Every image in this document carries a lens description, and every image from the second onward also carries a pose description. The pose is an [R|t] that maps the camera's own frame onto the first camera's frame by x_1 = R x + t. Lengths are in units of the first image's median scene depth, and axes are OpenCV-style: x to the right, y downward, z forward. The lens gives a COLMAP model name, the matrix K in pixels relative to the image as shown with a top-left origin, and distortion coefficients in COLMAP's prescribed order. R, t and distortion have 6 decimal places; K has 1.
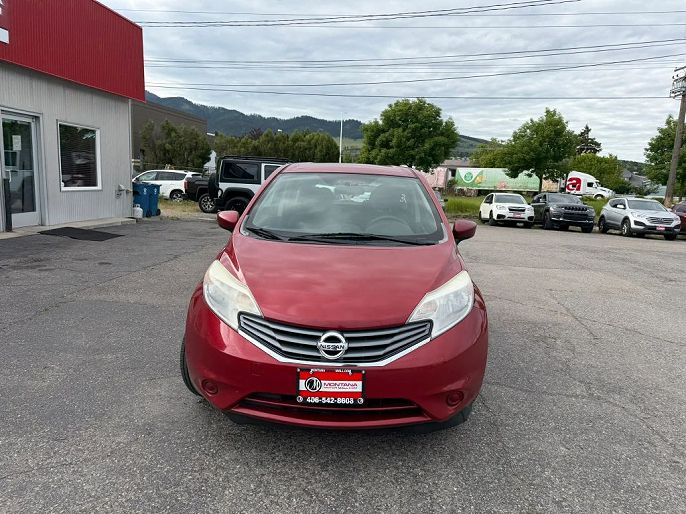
lens RADIAL K [[485.2, 0, 341.3], [0, 485.2, 257.5], [0, 0, 1]] dist [0.003202, -0.028059]
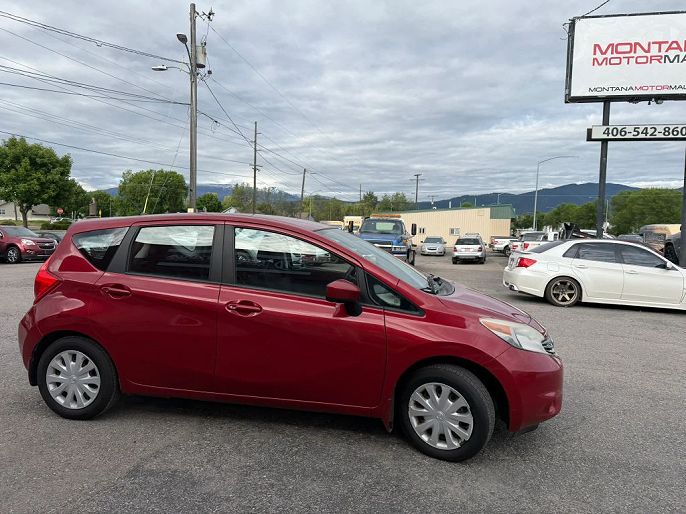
lens RADIAL K [[485.2, 0, 341.3], [0, 485.2, 257.5], [0, 0, 1]] dist [0.003202, -0.028059]
pose [[0.113043, -0.089866, 0.989518, -0.088831], [0.121558, 0.989671, 0.075993, -0.016305], [-0.986126, 0.111693, 0.122800, 0.075632]]
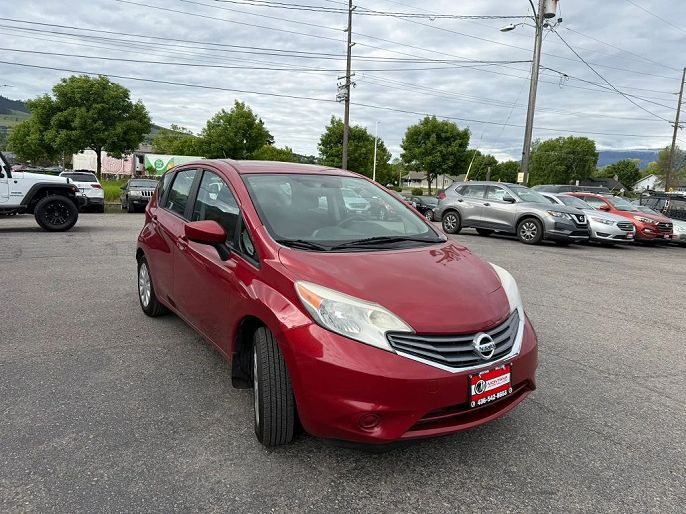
lens RADIAL K [[485.2, 0, 341.3], [0, 485.2, 257.5], [0, 0, 1]] dist [0.003202, -0.028059]
pose [[0.803303, -0.091330, 0.588527, -0.045219], [0.076178, 0.995812, 0.050556, -0.004600], [-0.590679, 0.004221, 0.806896, 0.017114]]
